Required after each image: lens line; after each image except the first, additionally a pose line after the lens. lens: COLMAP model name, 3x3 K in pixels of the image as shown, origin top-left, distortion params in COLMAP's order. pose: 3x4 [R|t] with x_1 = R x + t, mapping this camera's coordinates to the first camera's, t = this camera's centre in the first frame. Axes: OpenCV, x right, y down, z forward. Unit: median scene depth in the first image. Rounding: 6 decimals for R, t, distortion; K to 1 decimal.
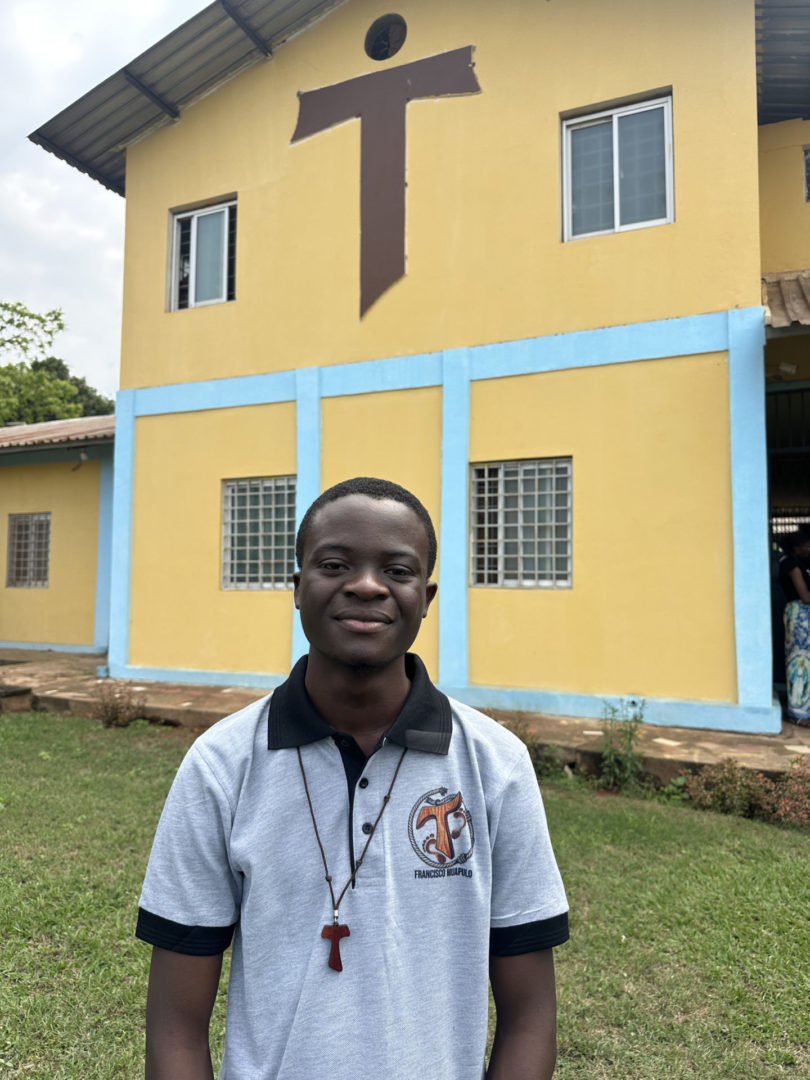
lens RADIAL K [[773.0, 0, 401.4], [0, 773.0, 534.1], [0, 0, 1]] dist [0.002136, -0.011680]
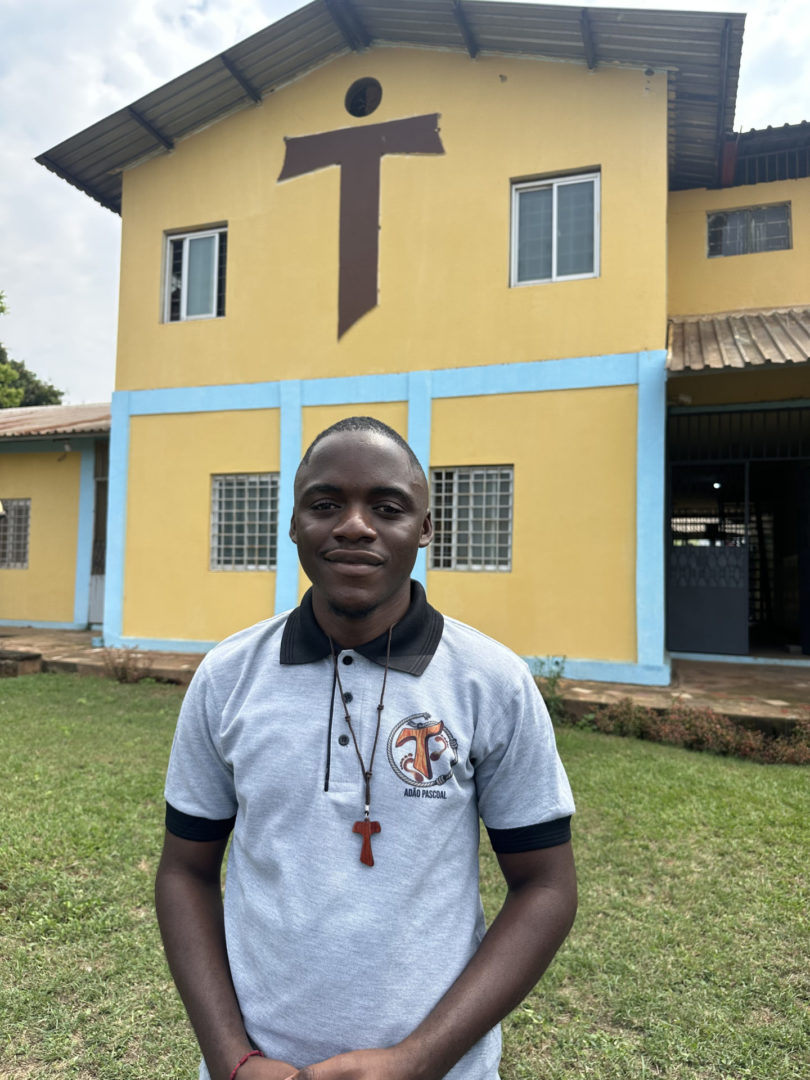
lens RADIAL K [[770.8, 0, 406.2], [0, 770.8, 542.7], [0, 0, 1]] dist [0.009966, -0.021709]
pose [[0.995540, 0.018258, 0.092559, -0.056272], [-0.020105, 0.999616, 0.019064, 0.003514], [-0.092175, -0.020840, 0.995525, -0.190606]]
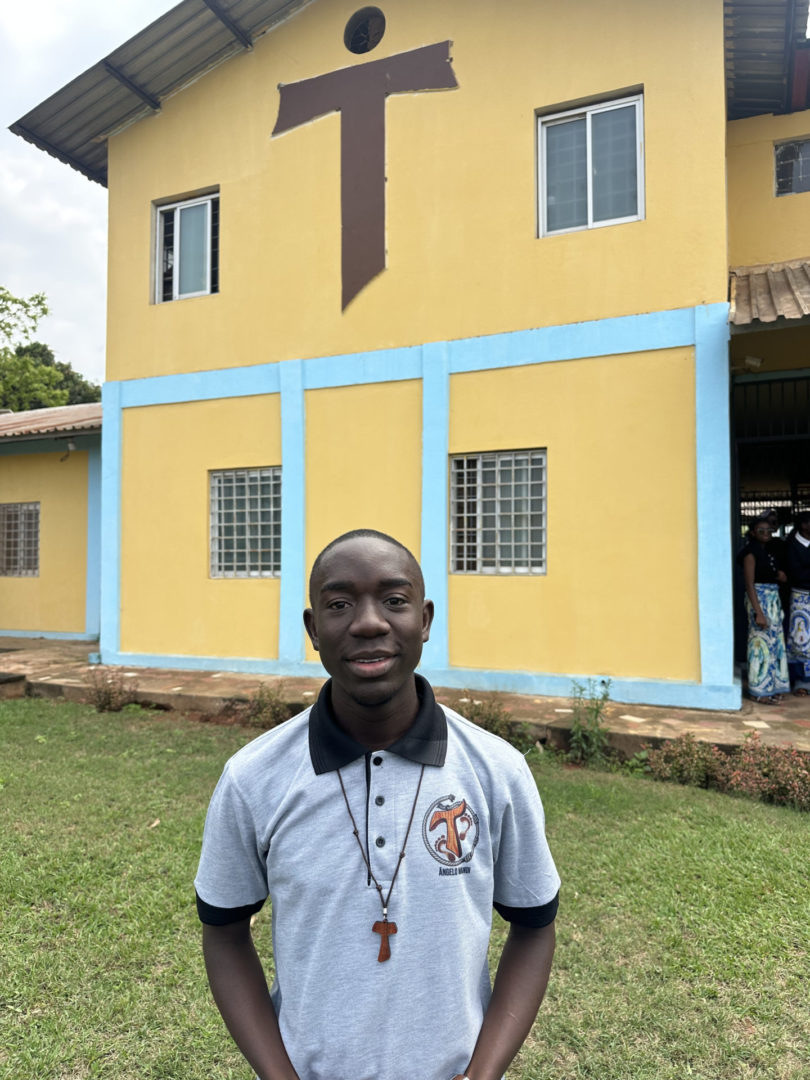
lens RADIAL K [[771.0, 0, 409.0], [0, 771.0, 544.4], [0, 0, 1]] dist [0.005036, -0.013026]
pose [[0.999749, -0.007153, 0.021241, 0.012121], [0.006427, 0.999399, 0.034062, -0.006720], [-0.021472, -0.033917, 0.999194, -0.033239]]
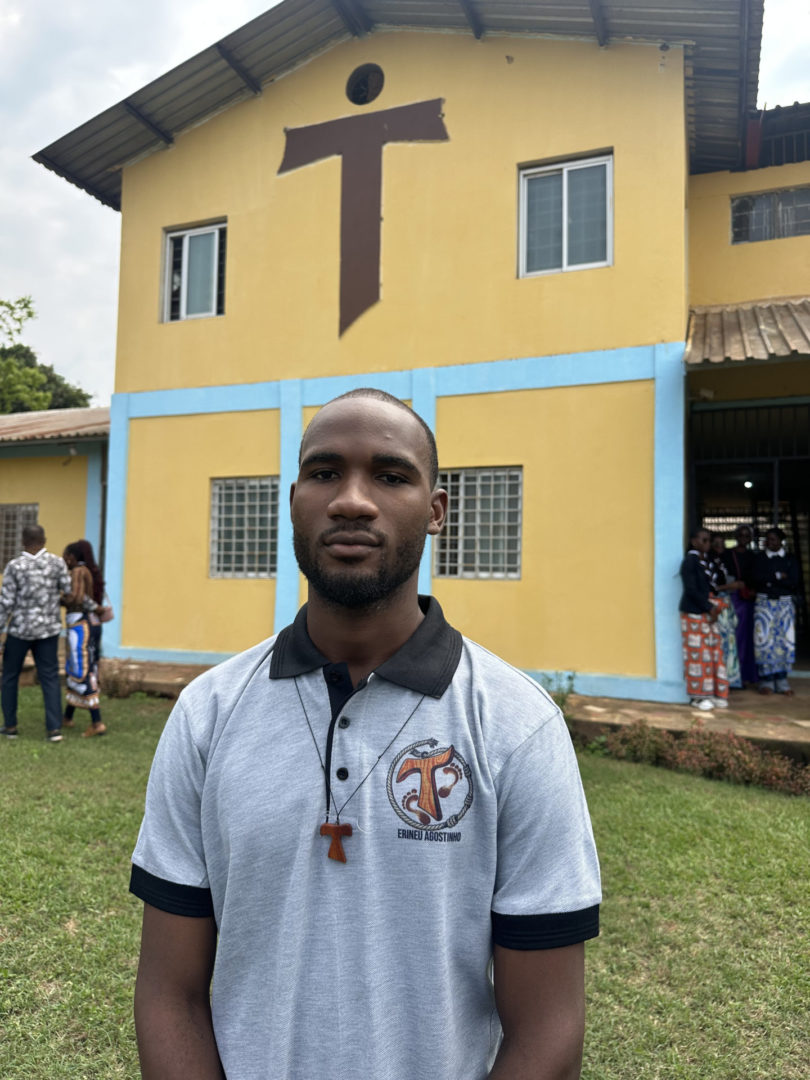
lens RADIAL K [[773.2, 0, 408.0], [0, 773.2, 534.7], [0, 0, 1]] dist [0.003401, -0.013421]
pose [[0.998497, 0.014030, 0.052985, -0.009414], [-0.014608, 0.999838, 0.010522, -0.006464], [-0.052829, -0.011280, 0.998540, -0.135278]]
